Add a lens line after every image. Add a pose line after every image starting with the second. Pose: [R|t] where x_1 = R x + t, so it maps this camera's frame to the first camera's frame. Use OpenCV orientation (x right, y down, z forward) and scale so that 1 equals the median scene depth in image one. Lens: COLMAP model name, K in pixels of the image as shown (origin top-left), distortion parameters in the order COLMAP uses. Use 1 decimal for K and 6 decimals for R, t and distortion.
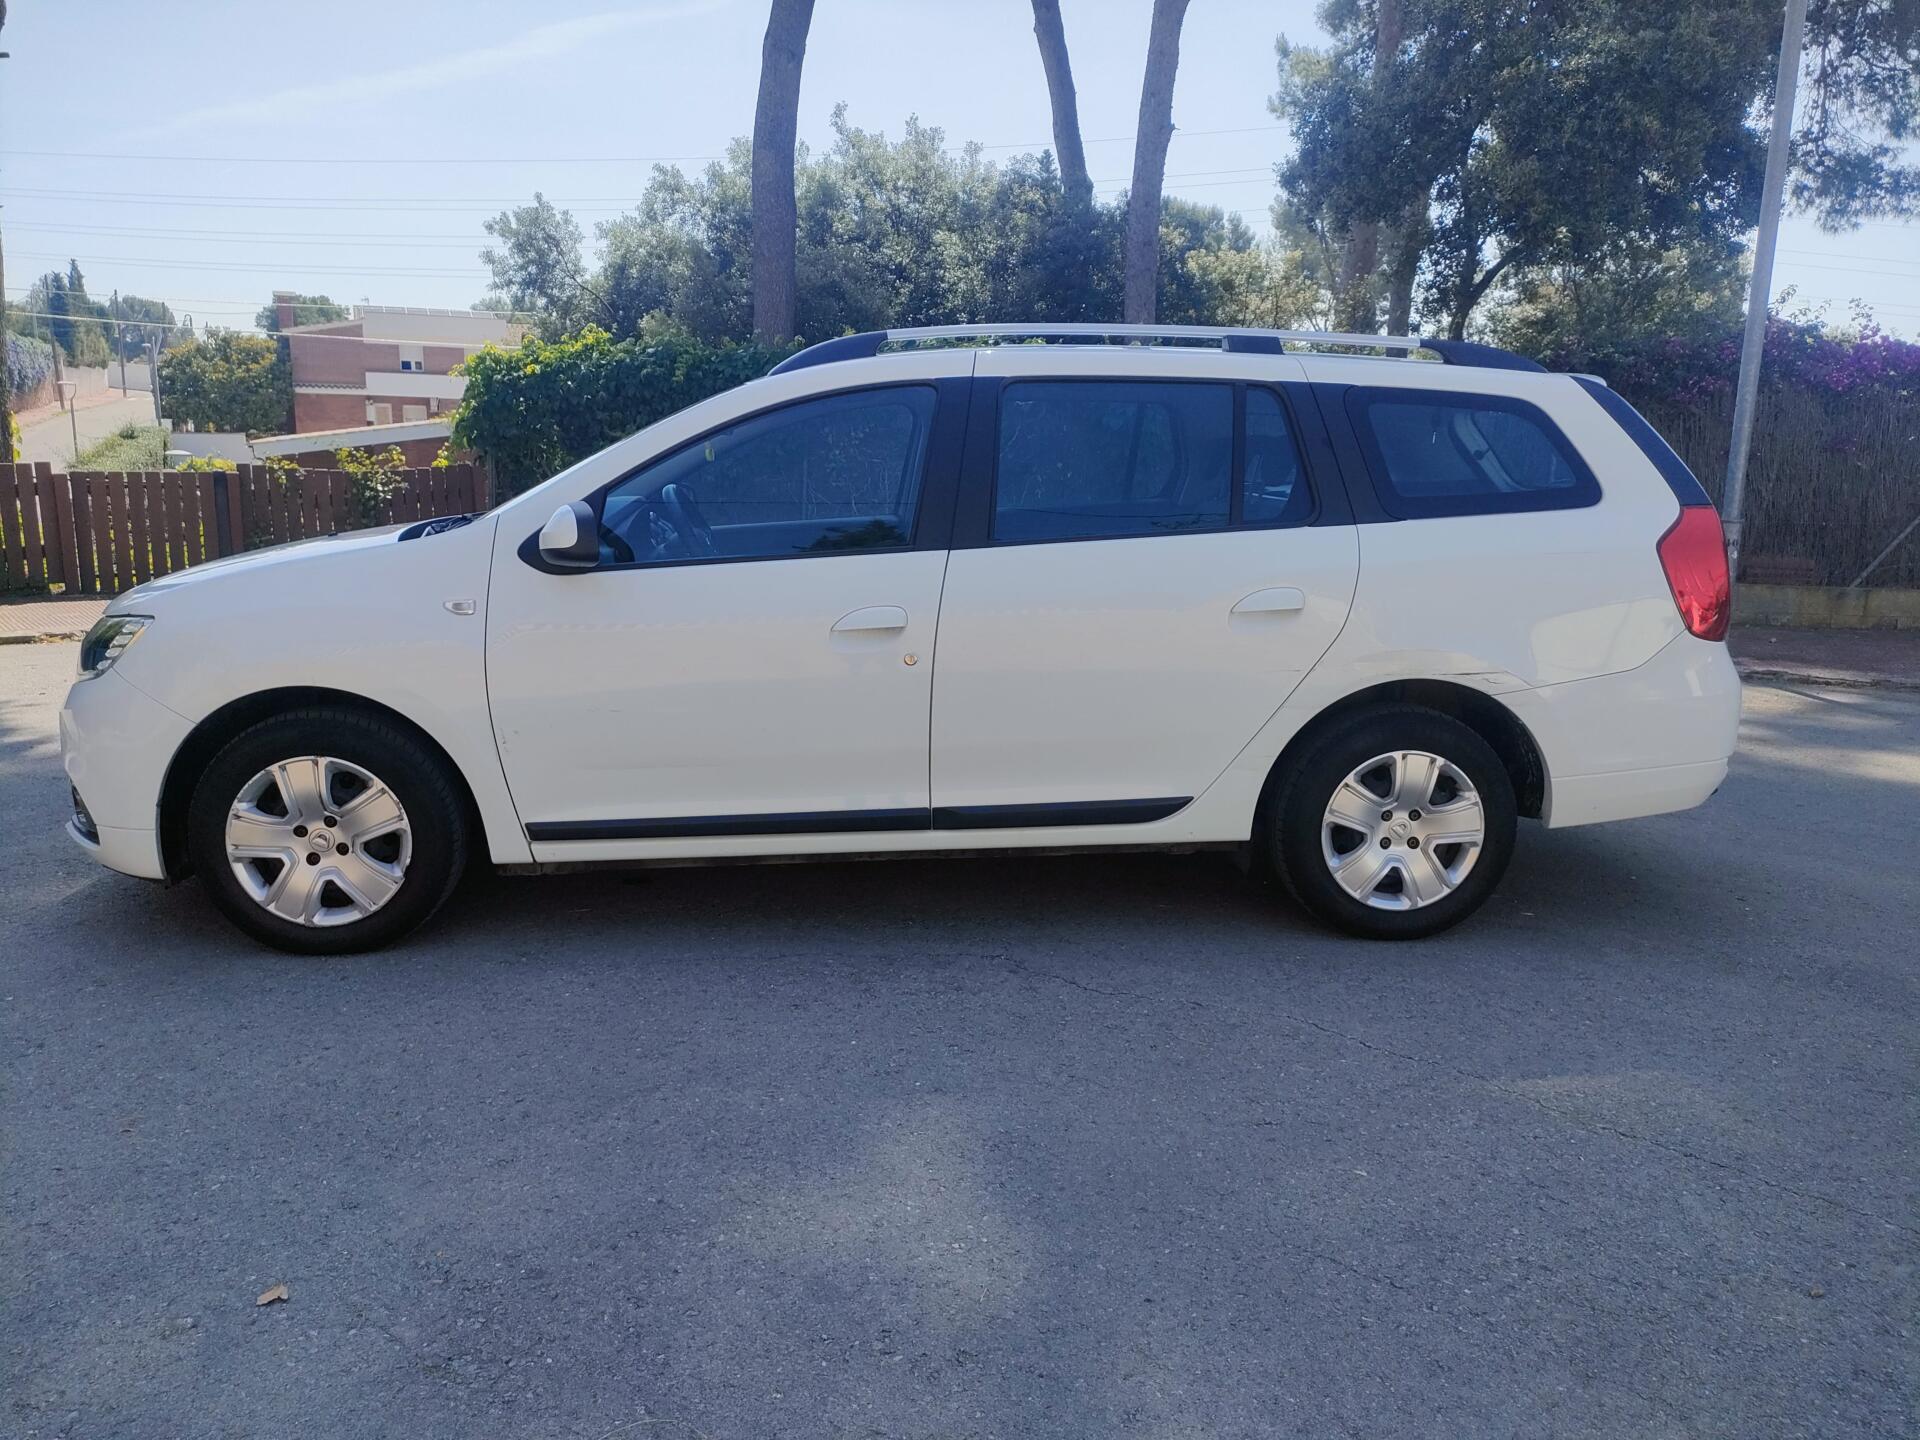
lens RADIAL K [[1405.3, 0, 960.1], [0, 1405.3, 711.7], [0, 0, 1]] dist [-0.007186, 0.005130]
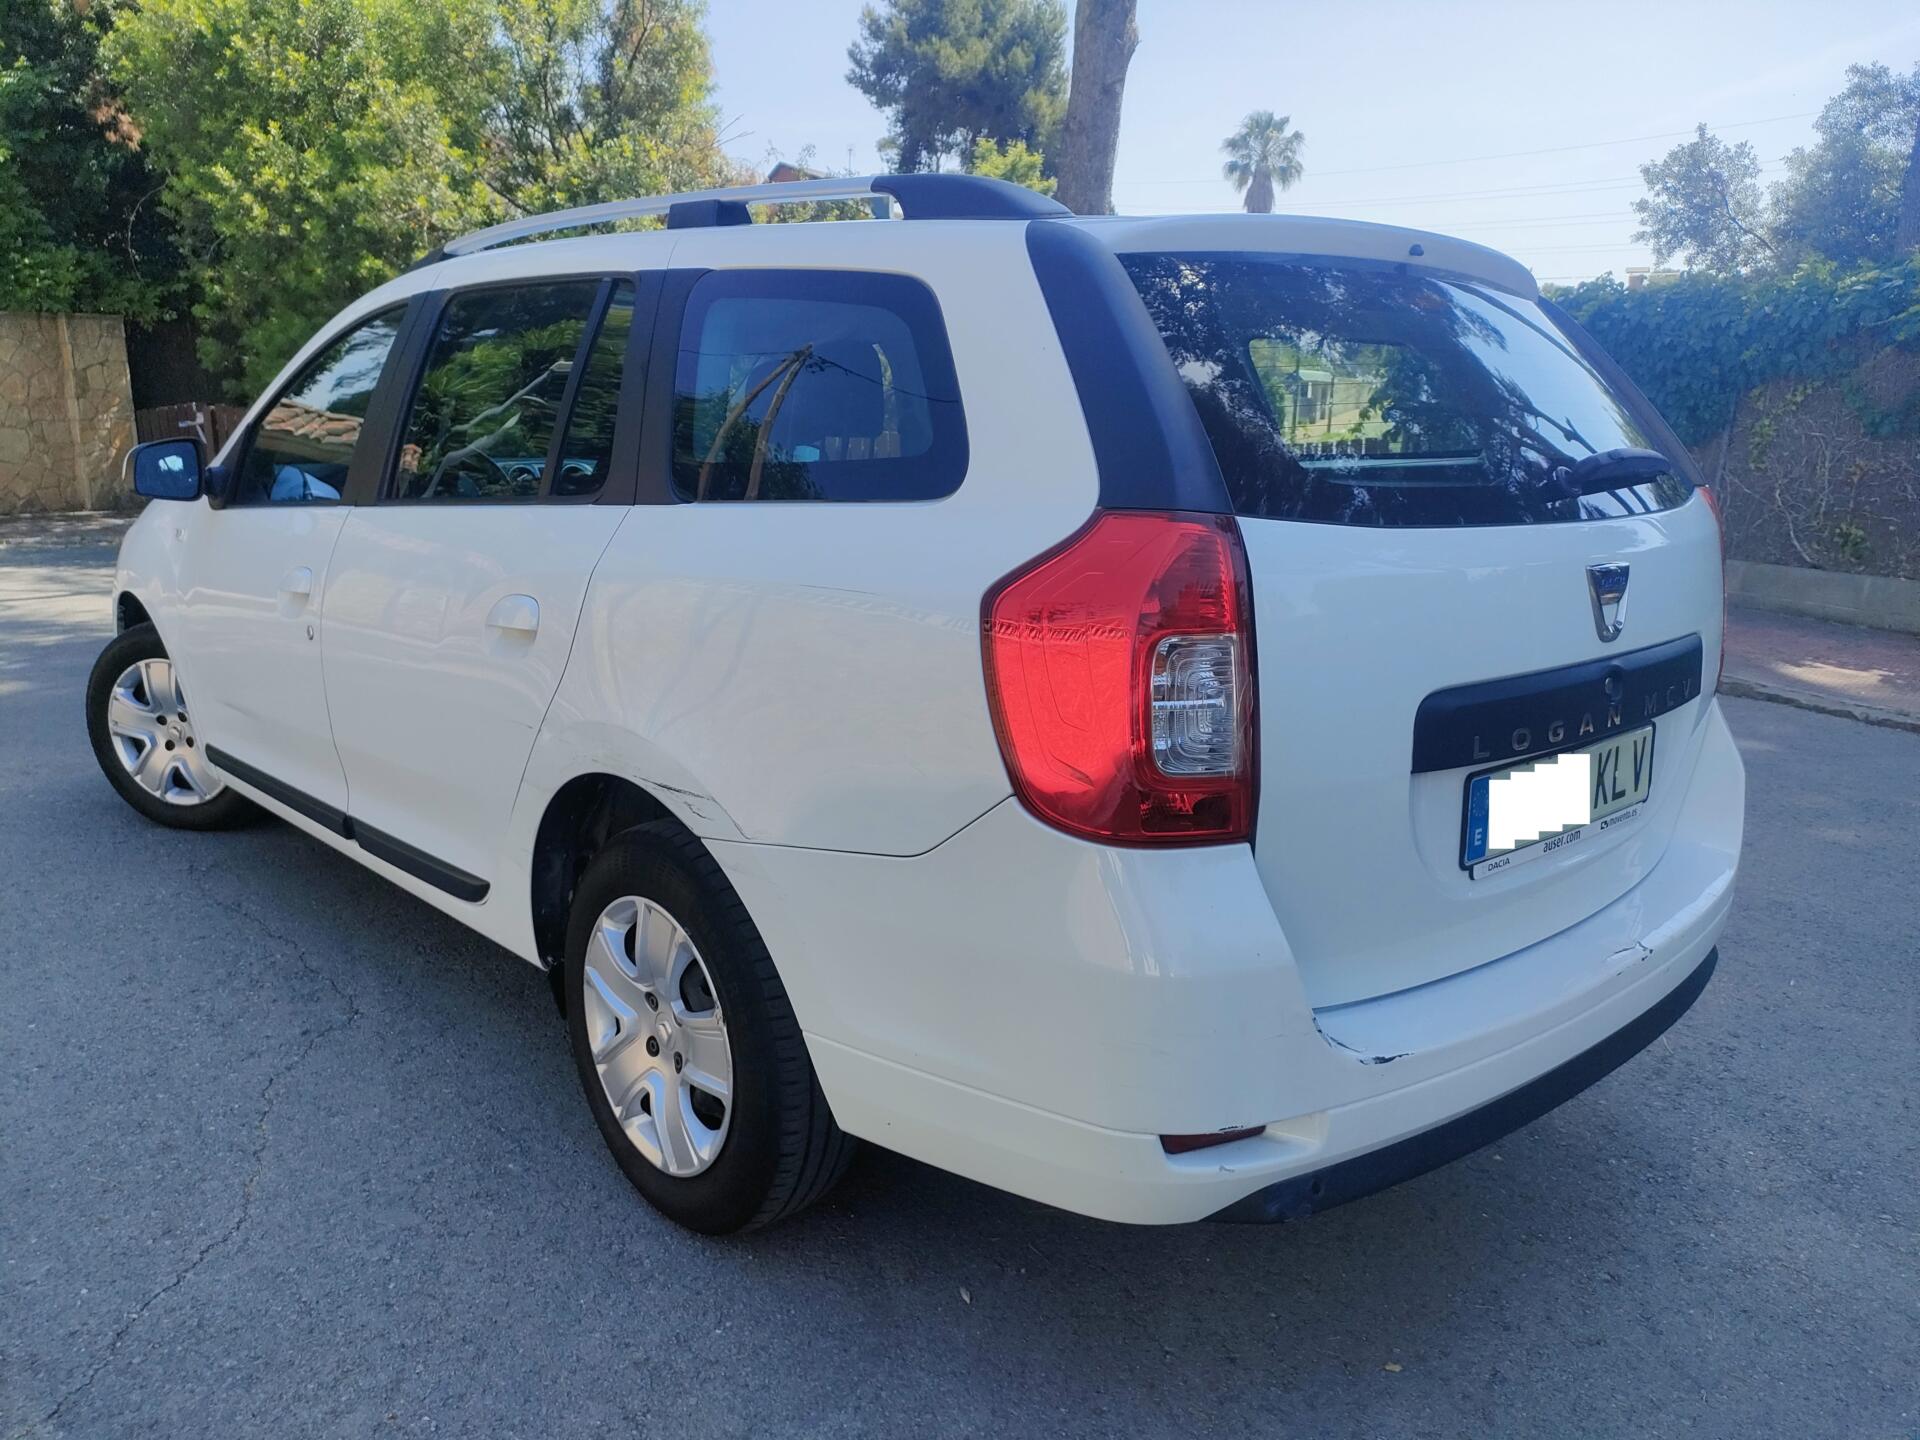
lens RADIAL K [[1405.3, 0, 958.4], [0, 1405.3, 722.7], [0, 0, 1]] dist [-0.007186, 0.005130]
pose [[0.620153, 0.162024, -0.767567, 0.838720], [-0.145652, 0.985207, 0.090286, -0.115879], [0.770841, 0.055807, 0.634579, 0.736505]]
